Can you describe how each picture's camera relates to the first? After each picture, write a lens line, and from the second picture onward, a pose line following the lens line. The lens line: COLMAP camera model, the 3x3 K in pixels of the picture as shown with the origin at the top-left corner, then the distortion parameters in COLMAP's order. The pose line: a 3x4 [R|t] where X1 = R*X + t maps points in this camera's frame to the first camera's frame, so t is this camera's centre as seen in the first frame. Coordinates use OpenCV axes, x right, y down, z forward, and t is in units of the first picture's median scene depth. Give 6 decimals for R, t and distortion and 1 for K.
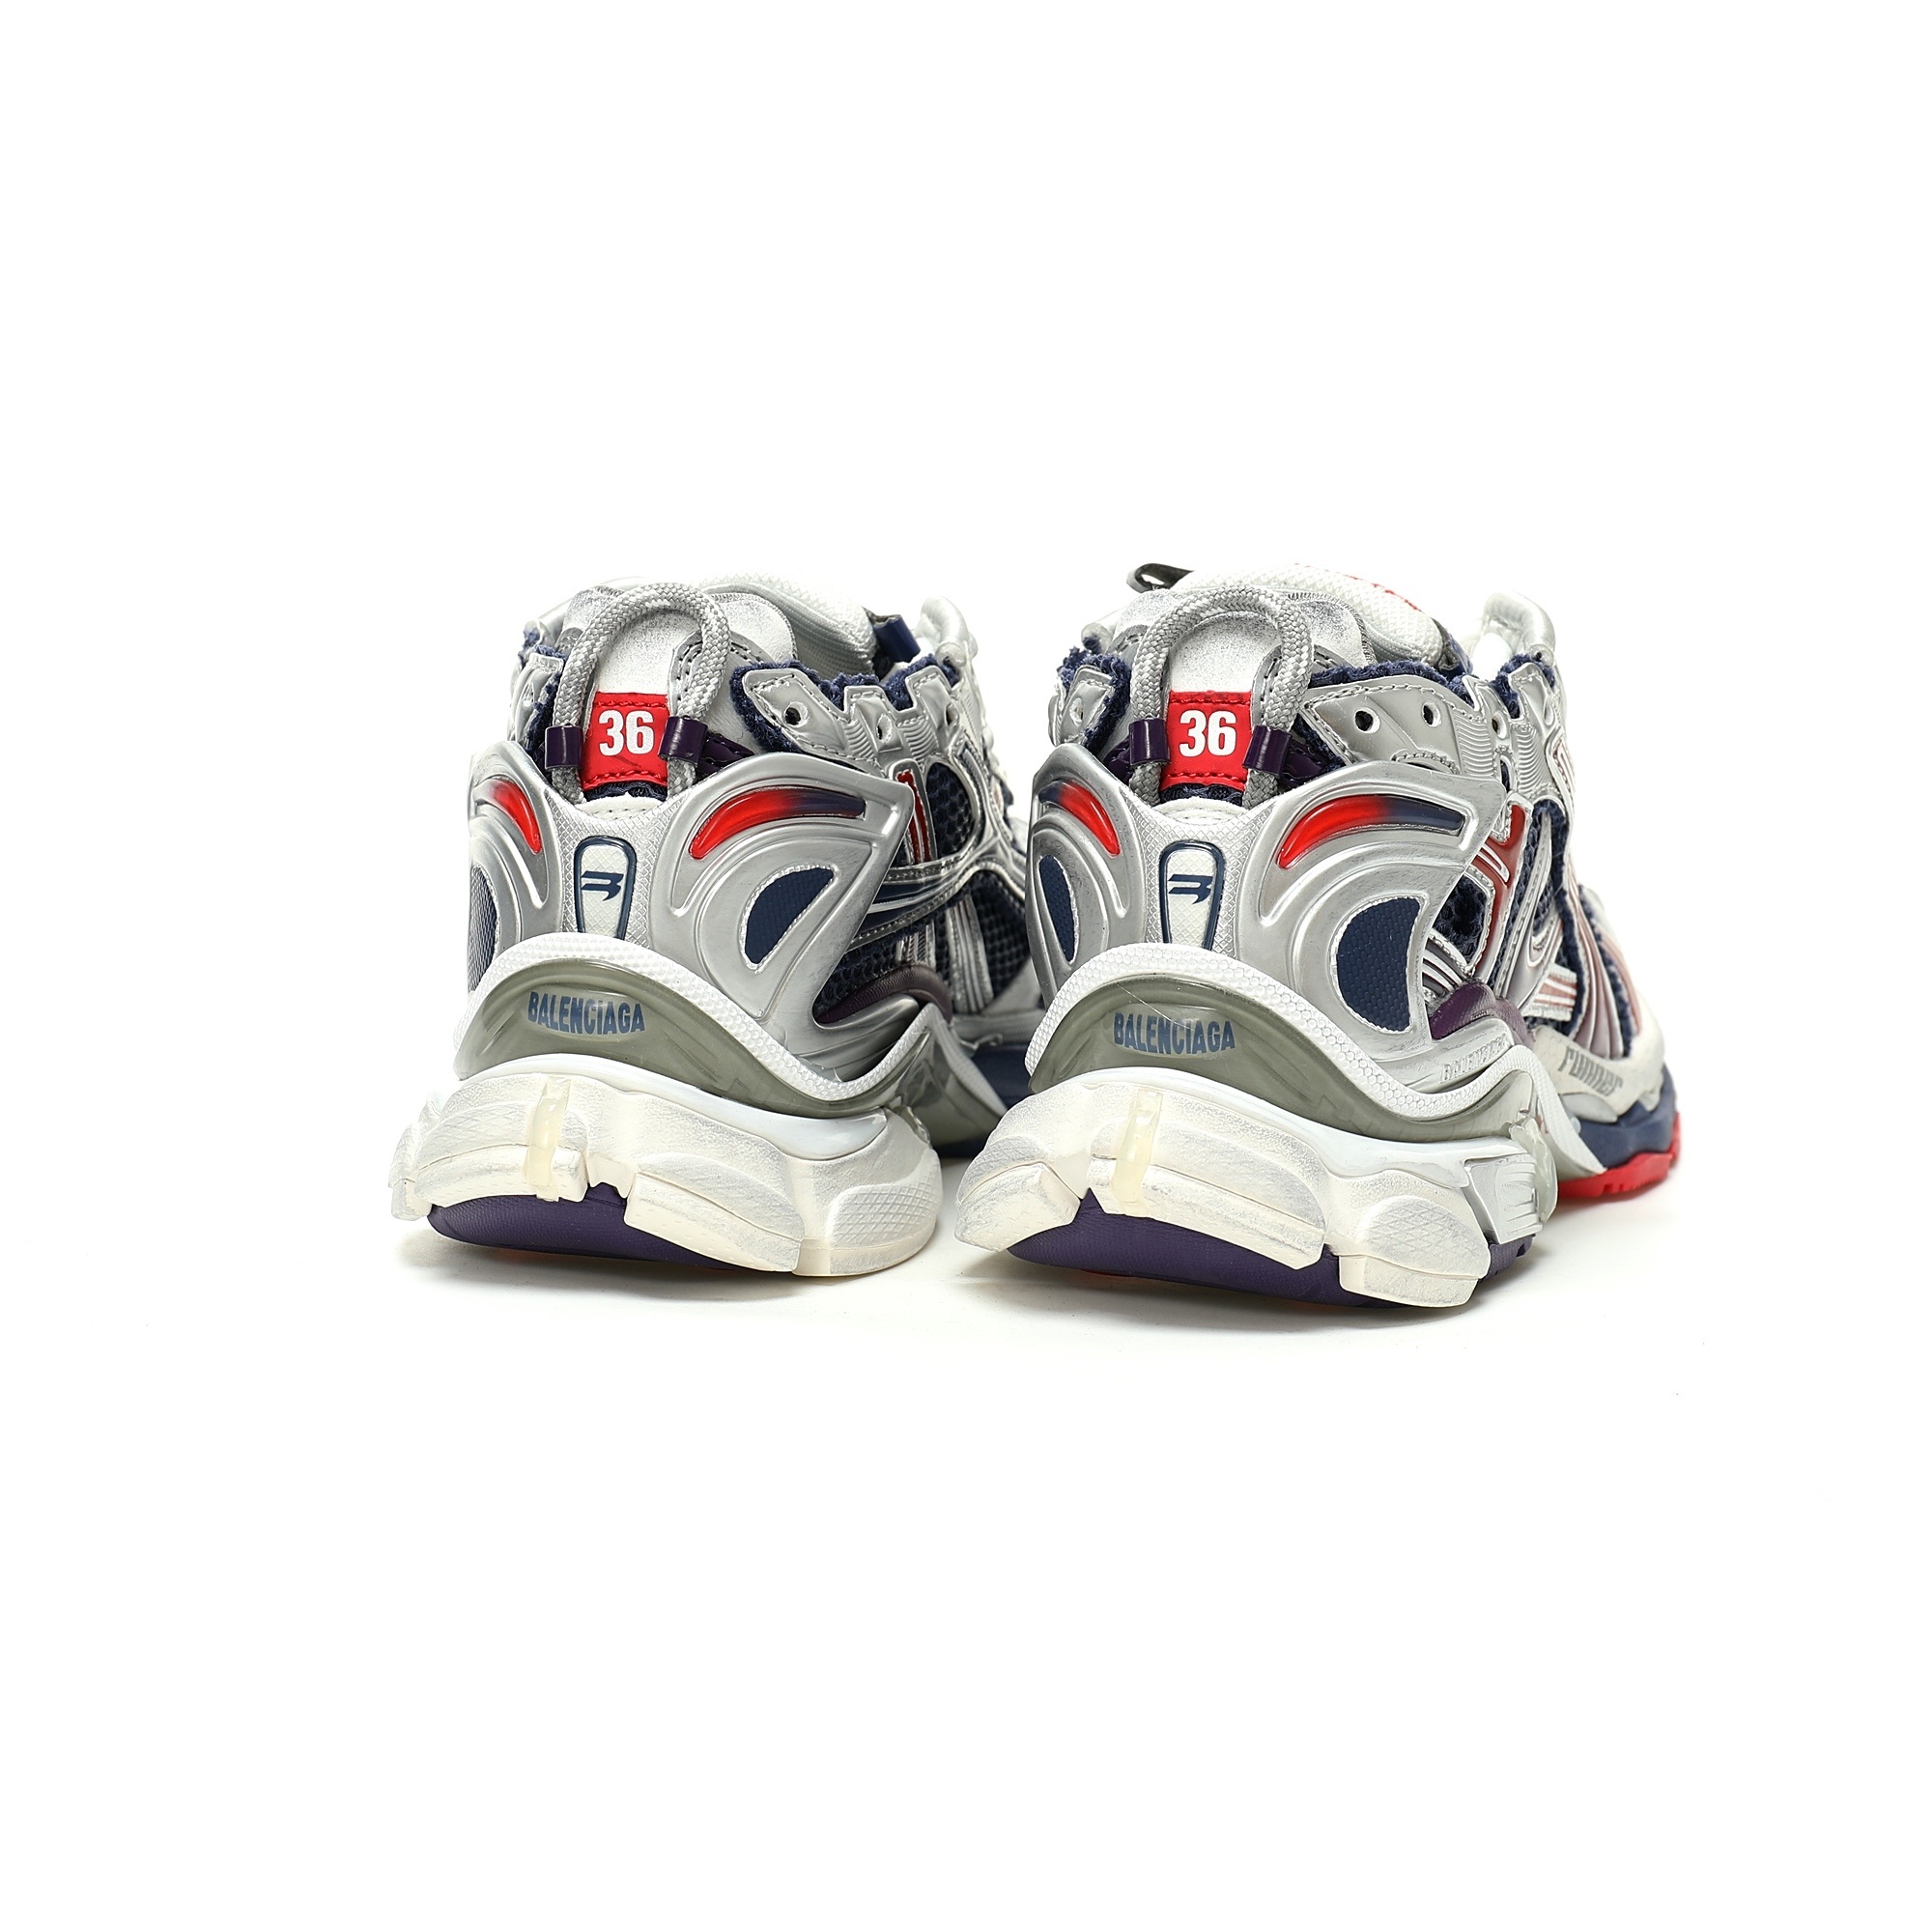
lens RADIAL K [[3225.9, 0, 966.0], [0, 3225.9, 966.0], [0, 0, 1]] dist [-0.016021, -0.030622]
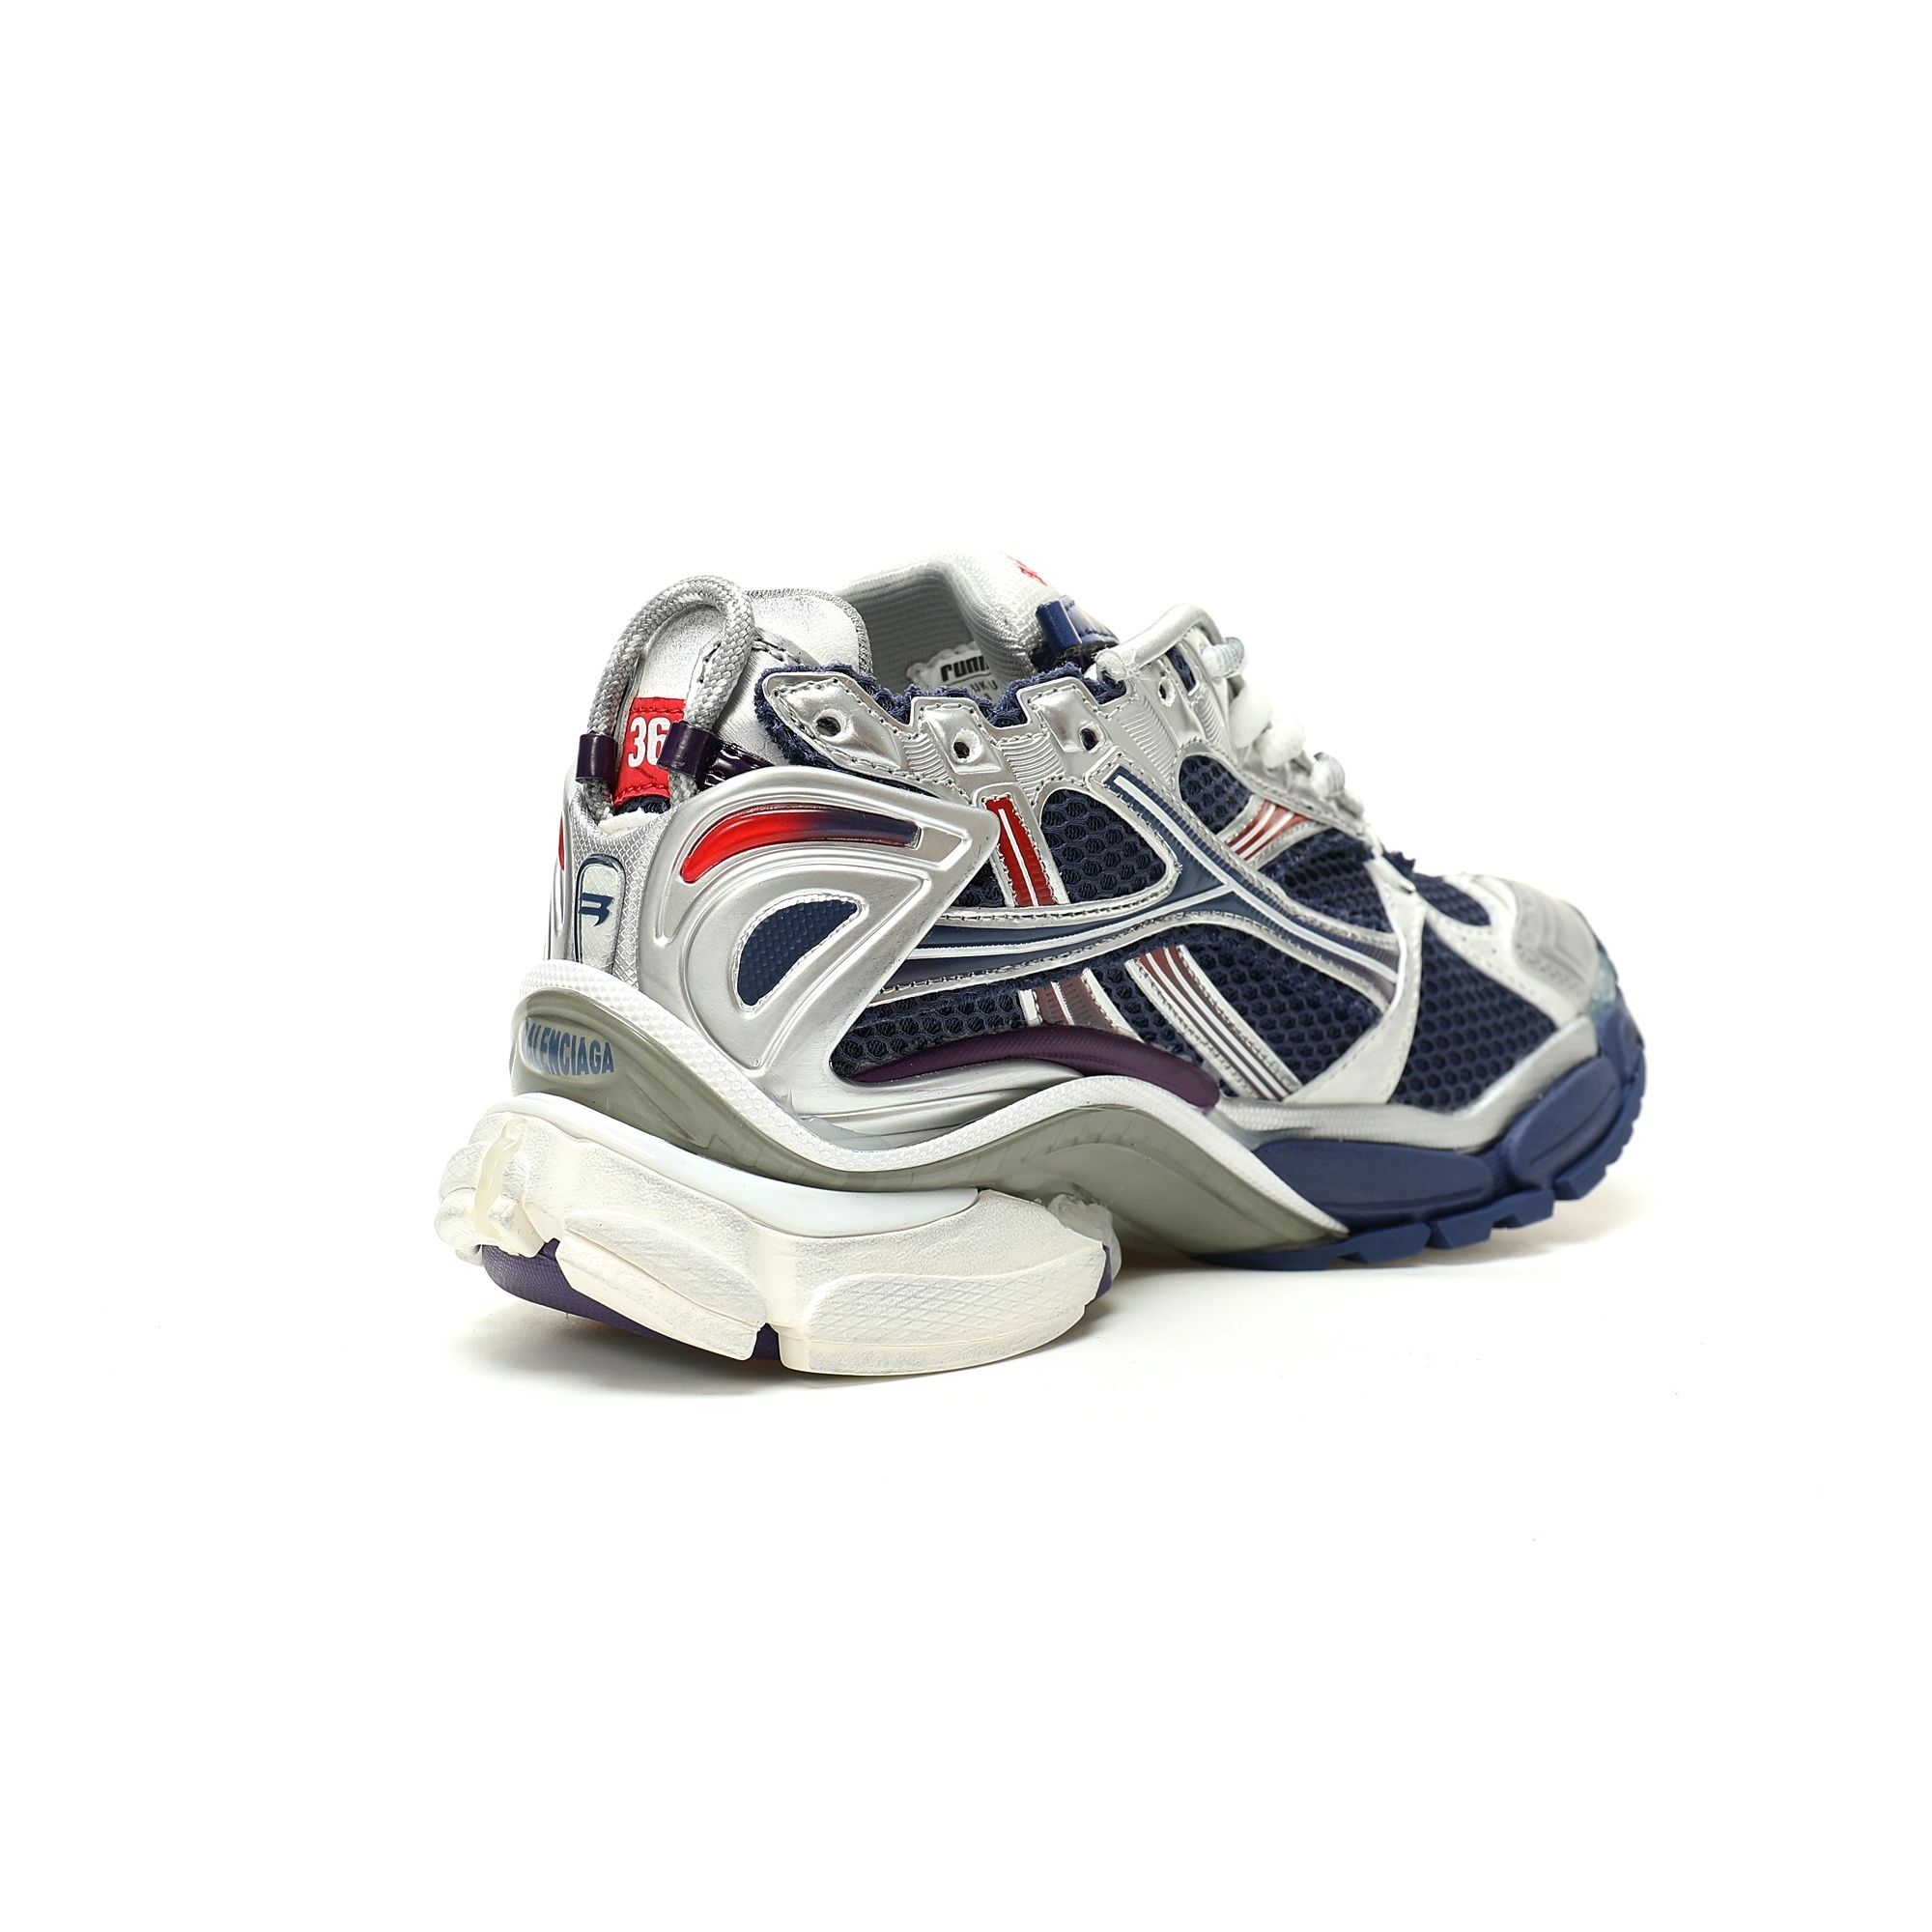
lens RADIAL K [[3225.9, 0, 966.0], [0, 3225.9, 966.0], [0, 0, 1]] dist [-0.016021, -0.030622]
pose [[0.889451, 0.042212, -0.455077, 0.383483], [-0.062084, 0.997655, -0.028802, 0.010120], [0.452794, 0.053871, 0.889986, 0.246692]]
